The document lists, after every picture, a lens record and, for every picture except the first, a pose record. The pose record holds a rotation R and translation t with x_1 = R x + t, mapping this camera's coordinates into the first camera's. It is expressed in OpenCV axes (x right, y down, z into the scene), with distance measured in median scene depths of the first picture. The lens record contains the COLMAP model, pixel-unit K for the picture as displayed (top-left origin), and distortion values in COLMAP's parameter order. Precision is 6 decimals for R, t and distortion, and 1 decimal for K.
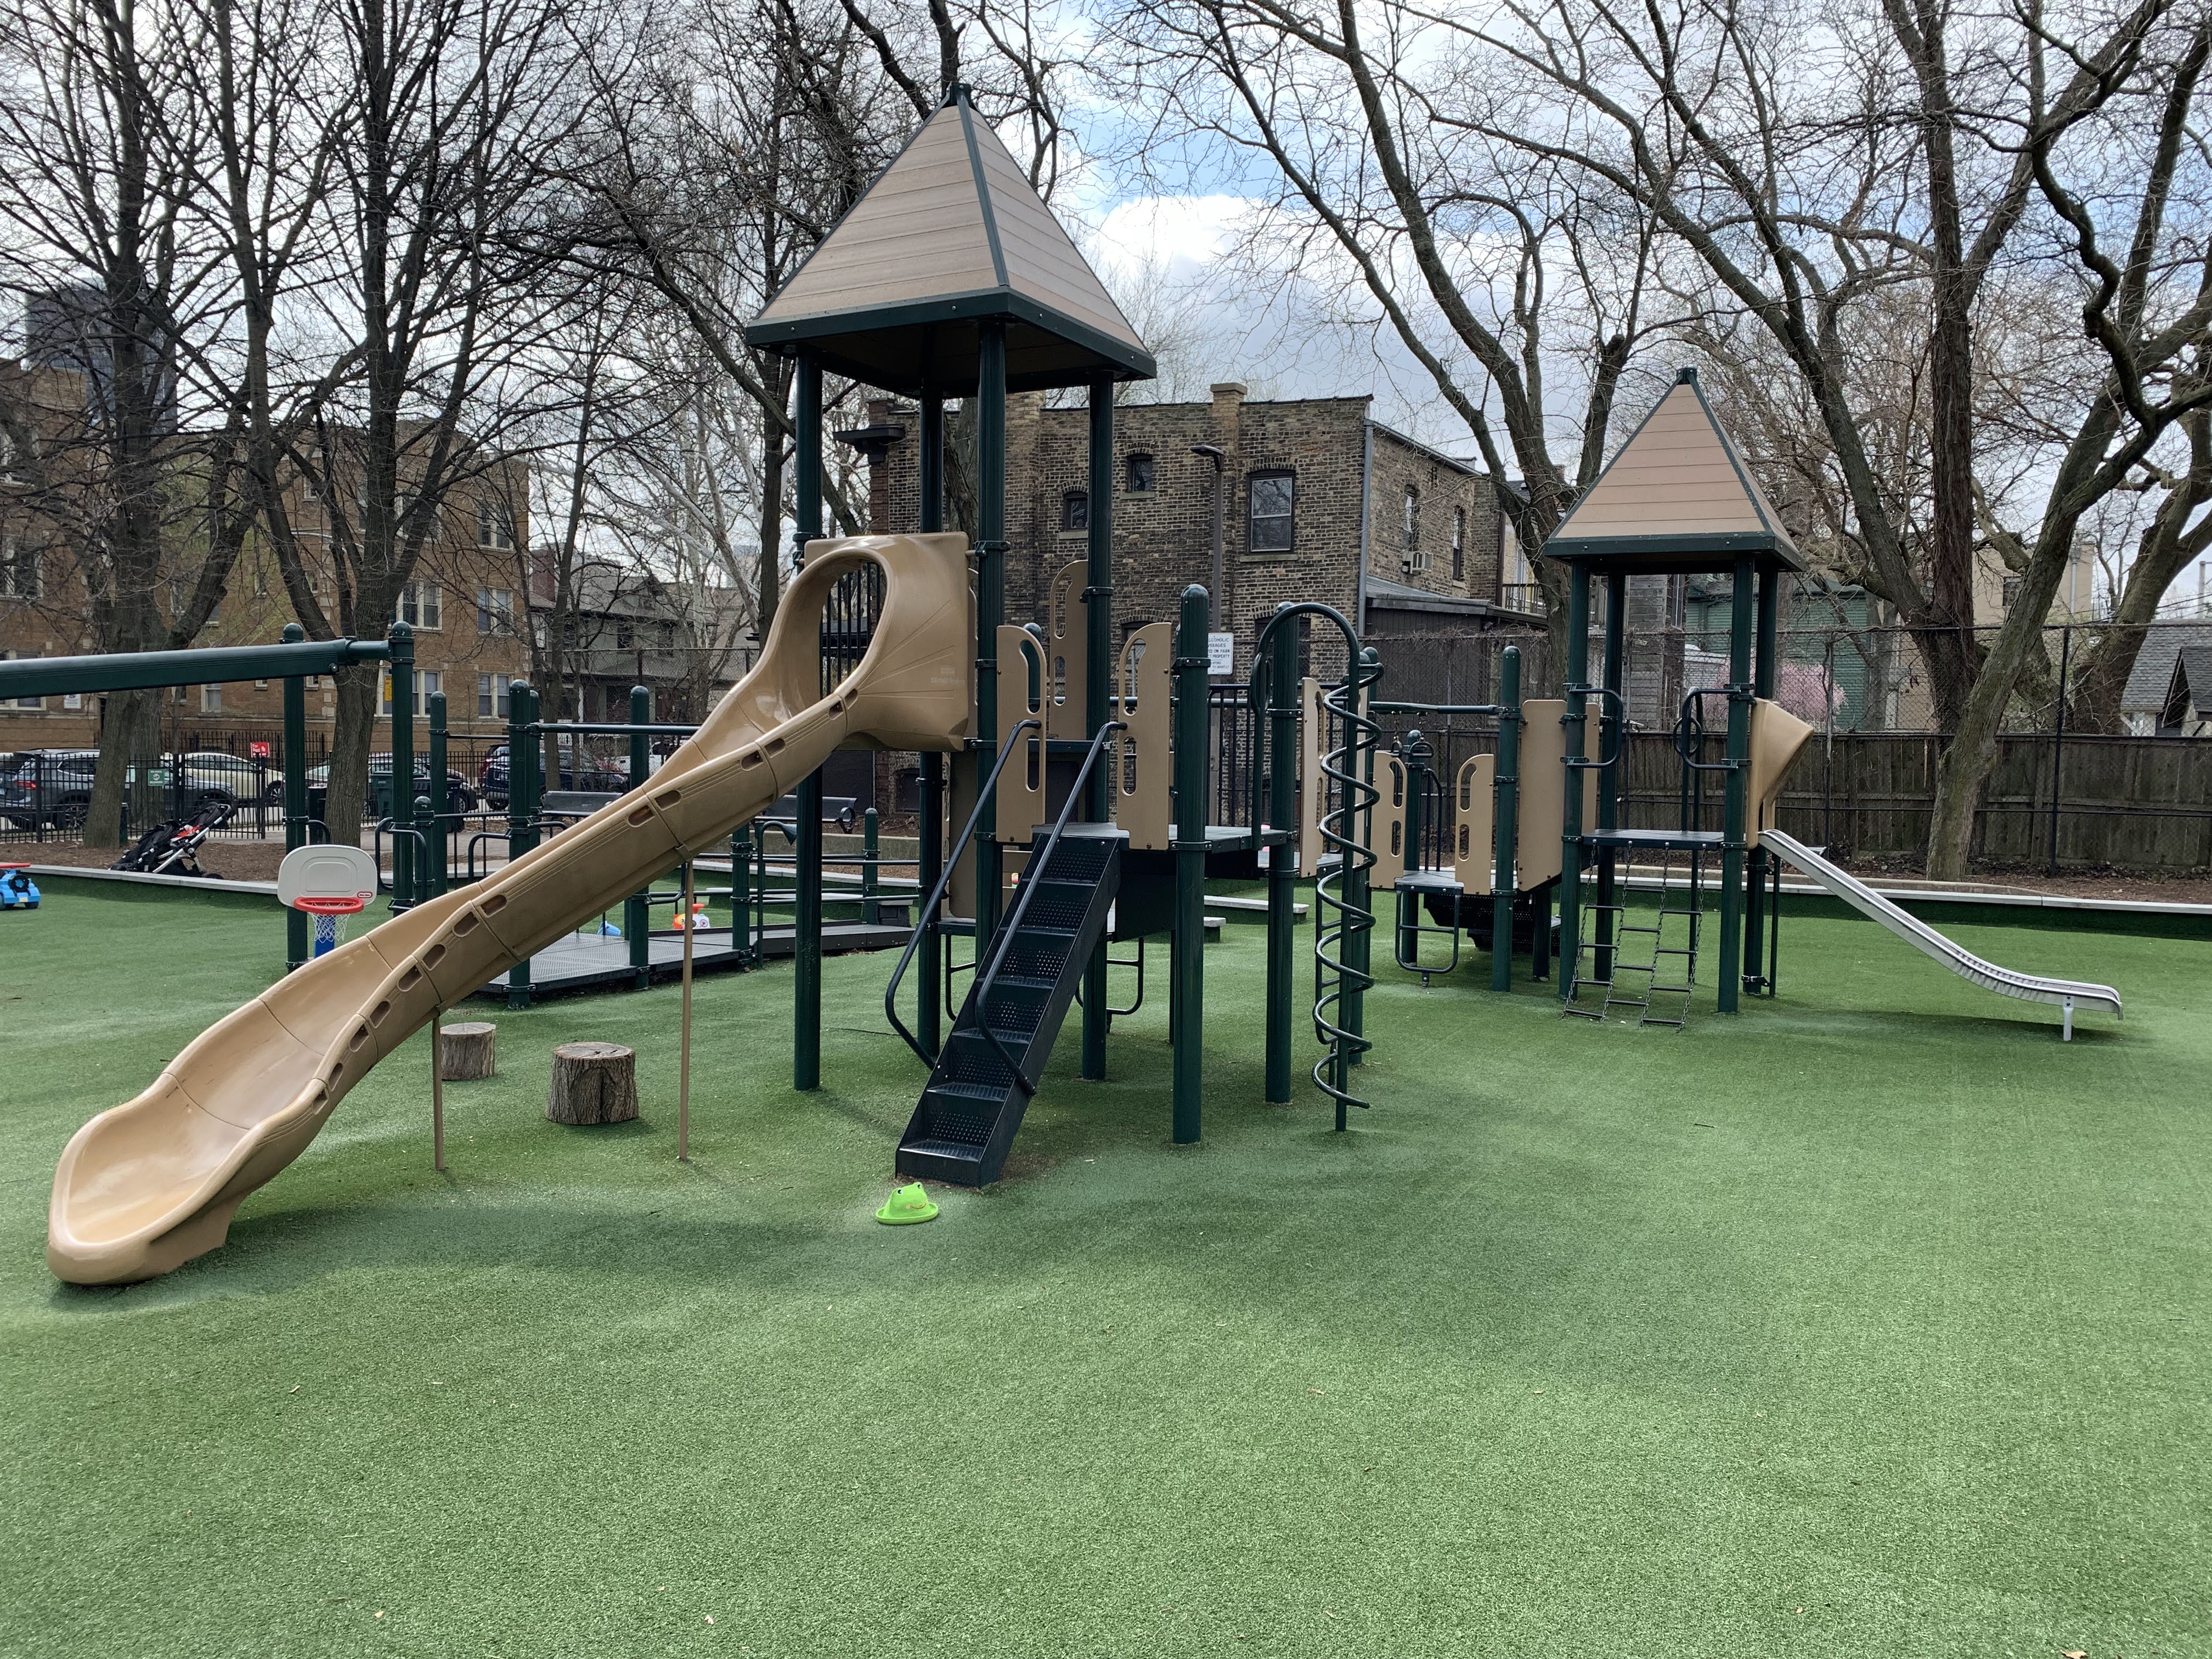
lens RADIAL K [[1675.3, 0, 1106.0], [0, 1675.3, 829.5], [0, 0, 1]] dist [0.106622, -0.152468]
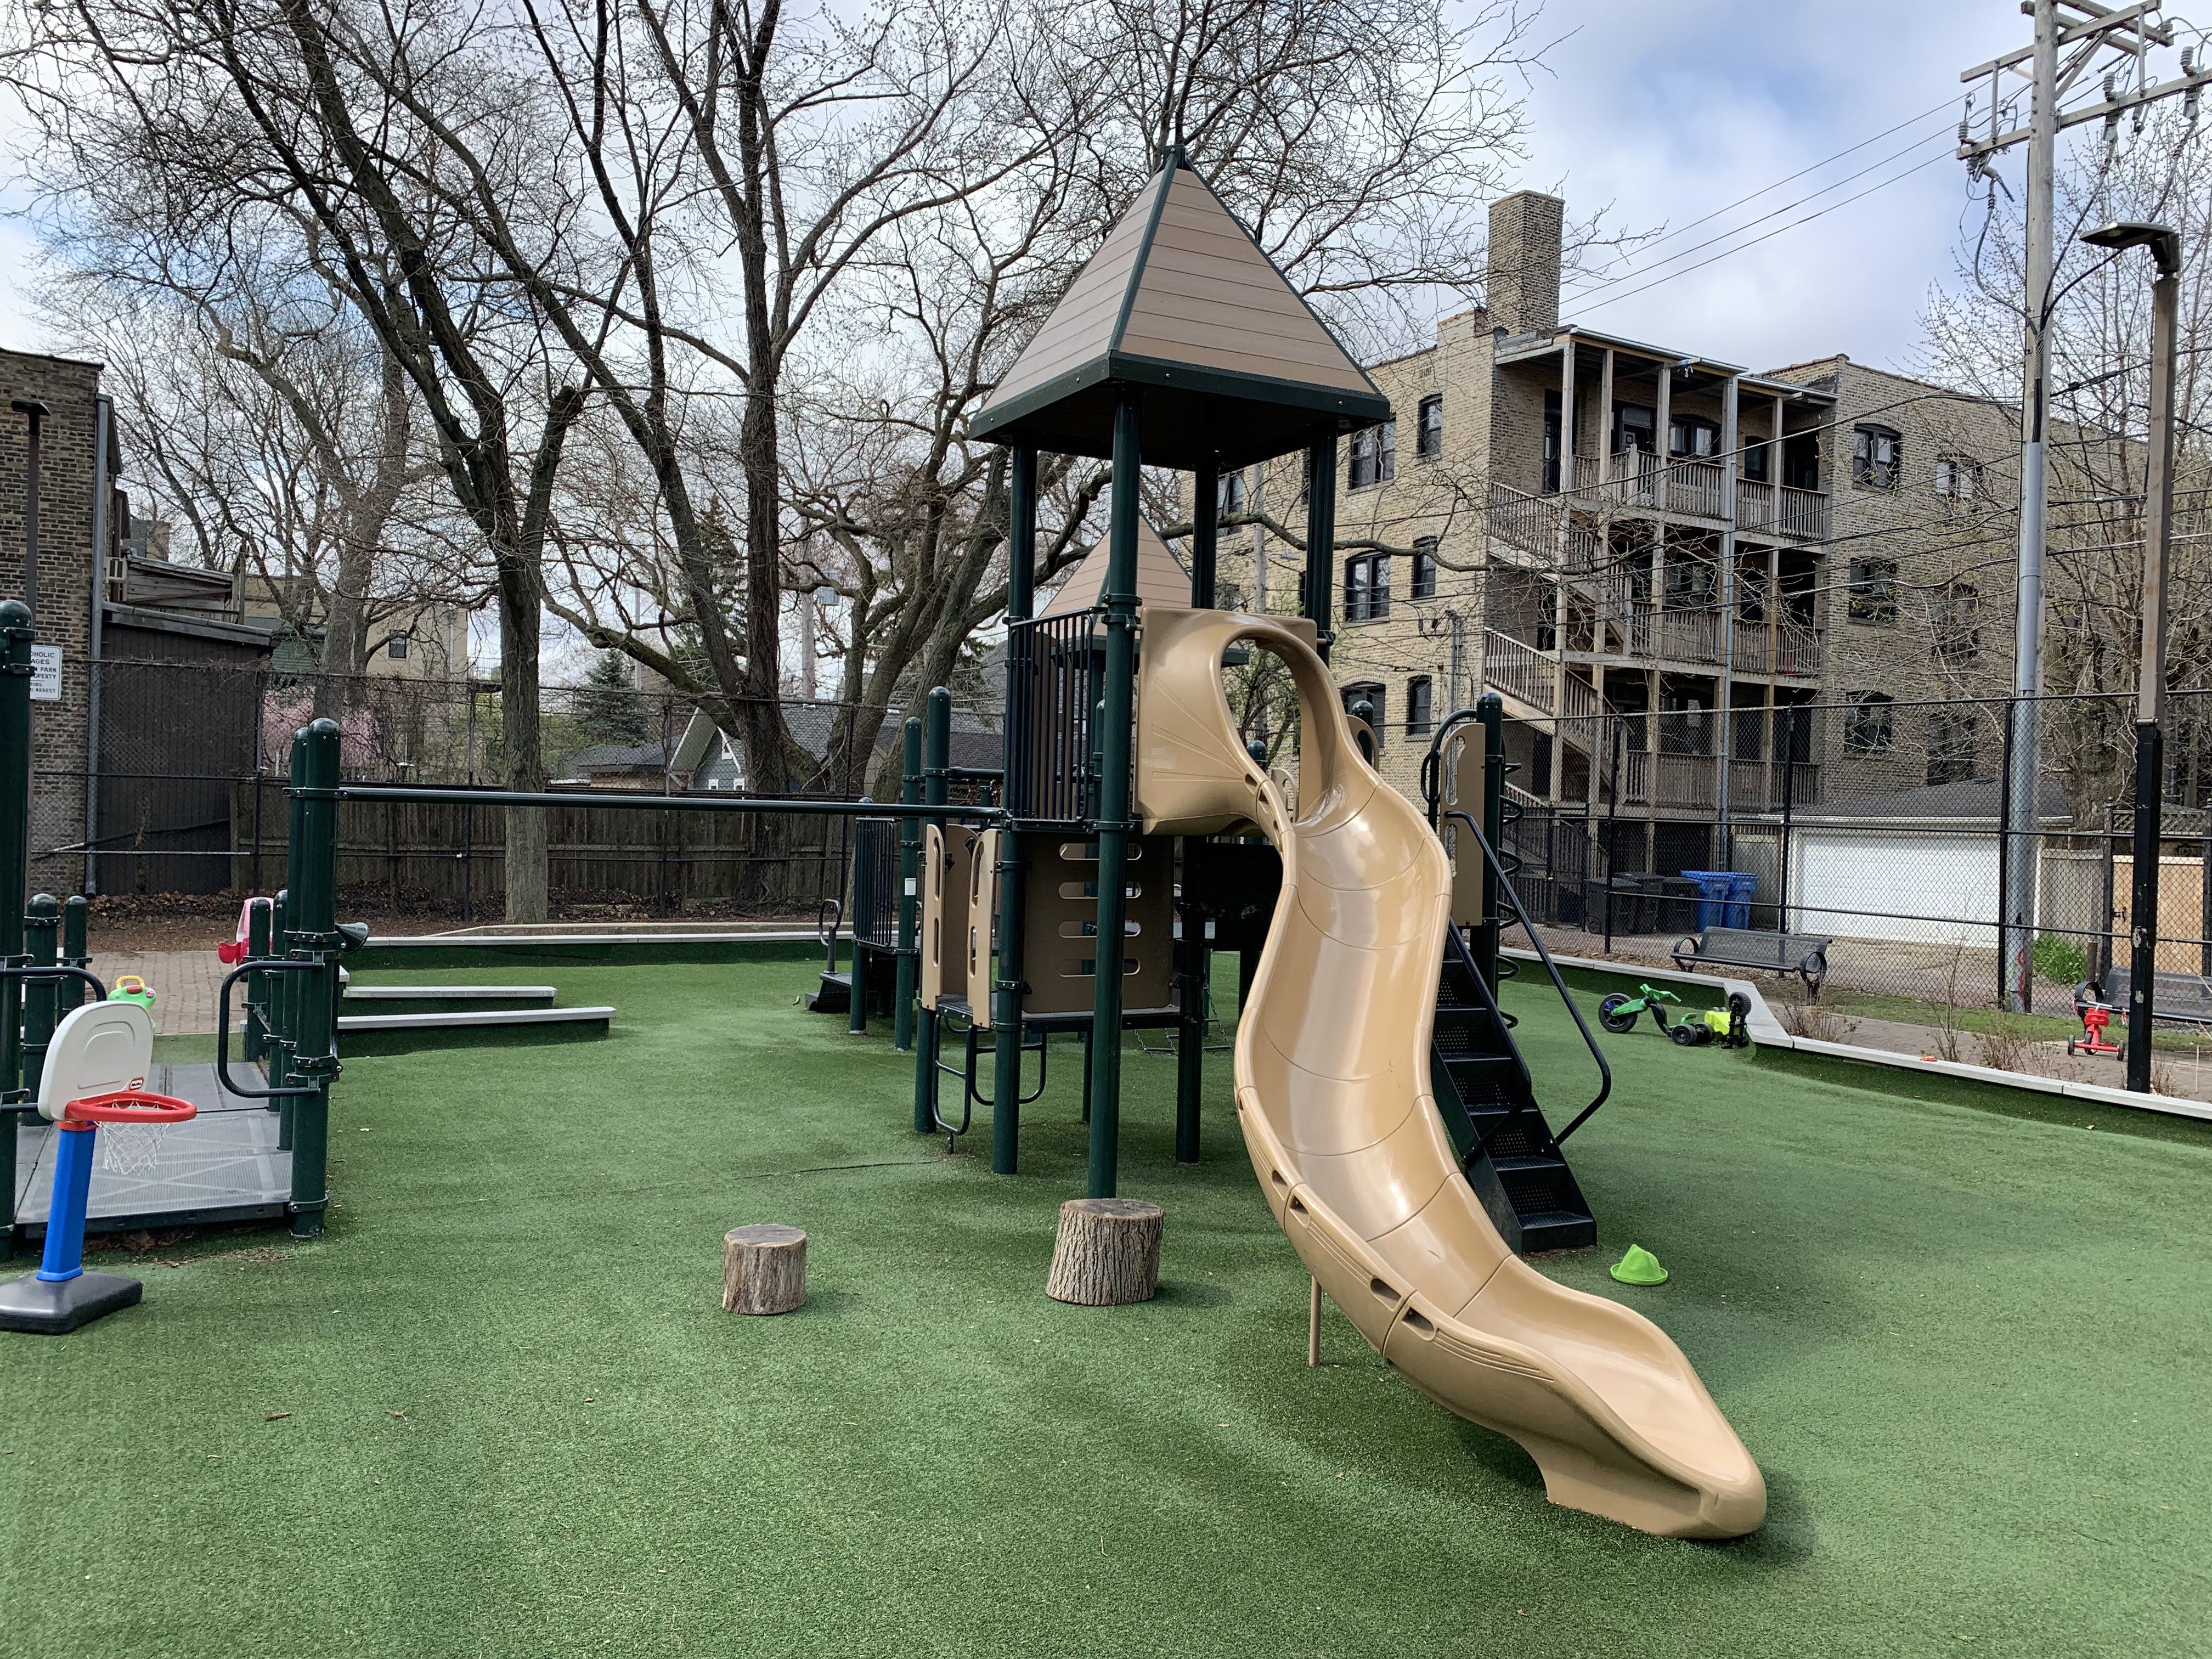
lens RADIAL K [[1675.3, 0, 1106.0], [0, 1675.3, 829.5], [0, 0, 1]] dist [0.106622, -0.152468]
pose [[0.549381, -0.006608, 0.835546, -0.312383], [0.027526, 0.999569, -0.010193, -0.013449], [-0.835118, 0.028599, 0.549326, 0.181634]]
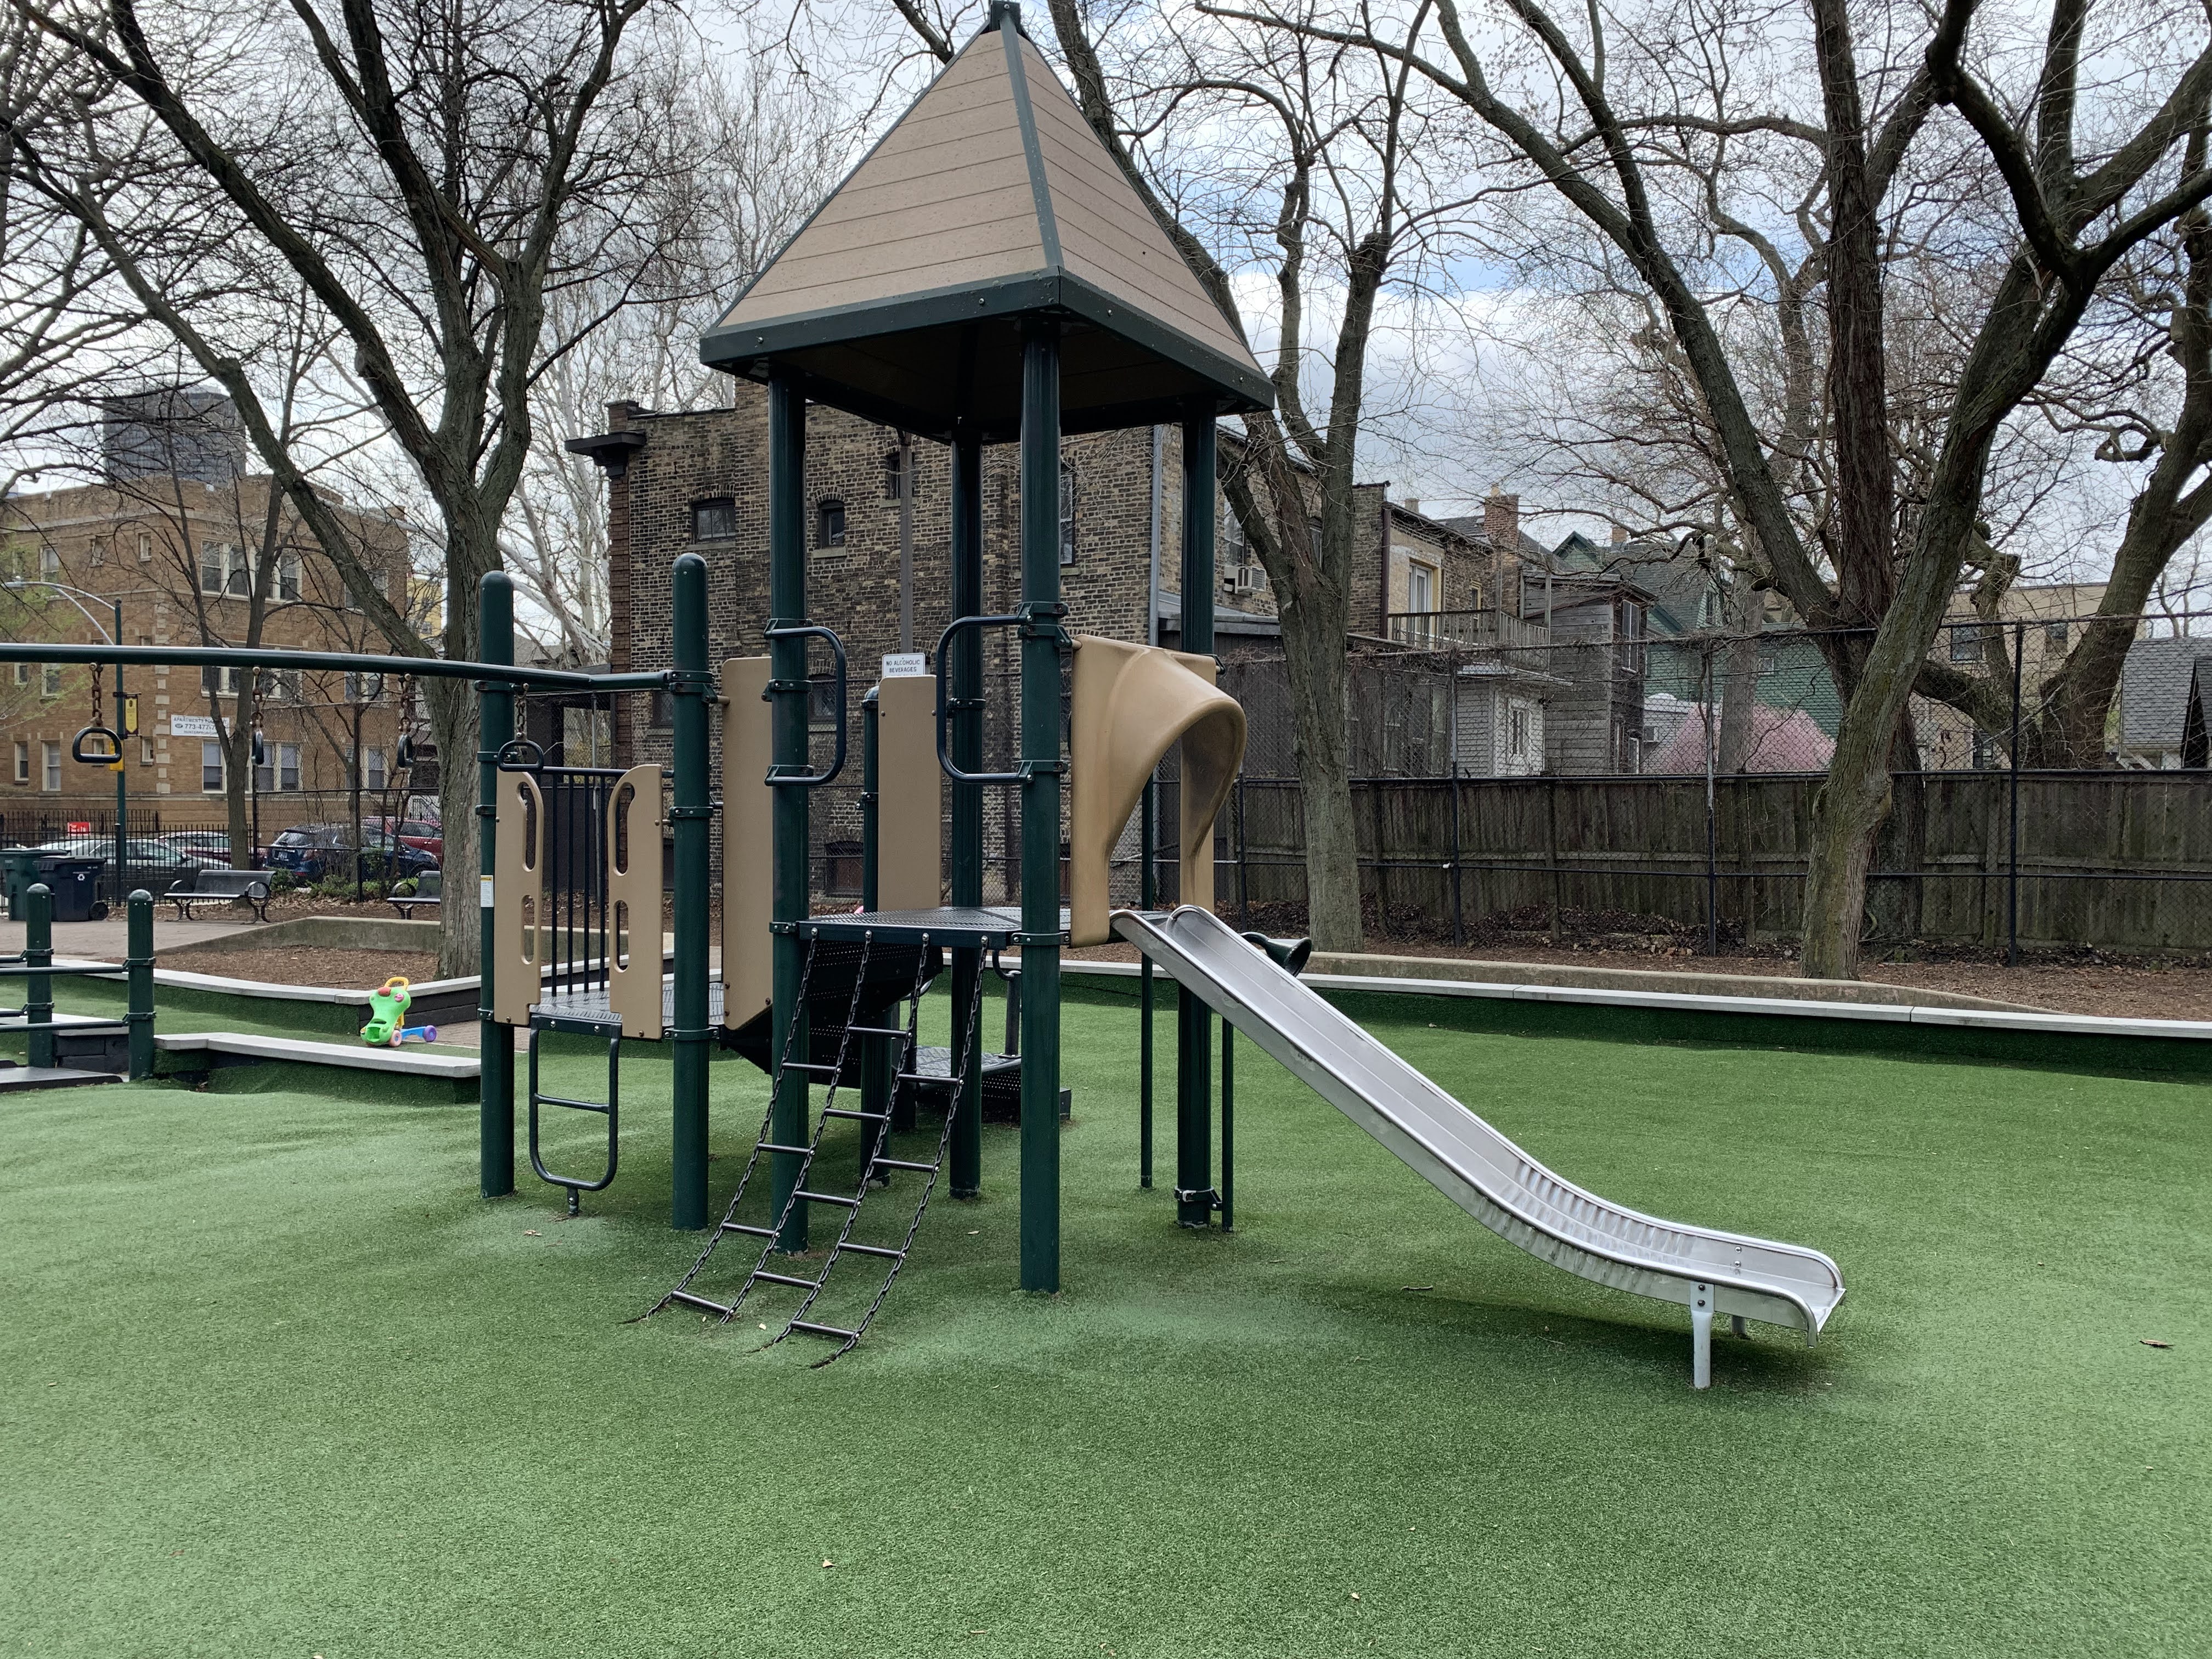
lens RADIAL K [[1675.3, 0, 1106.0], [0, 1675.3, 829.5], [0, 0, 1]] dist [0.106622, -0.152468]
pose [[0.999050, -0.012566, -0.041725, 0.190830], [0.010574, 0.998810, -0.047607, 0.000459], [0.042273, 0.047121, 0.997994, 0.243281]]
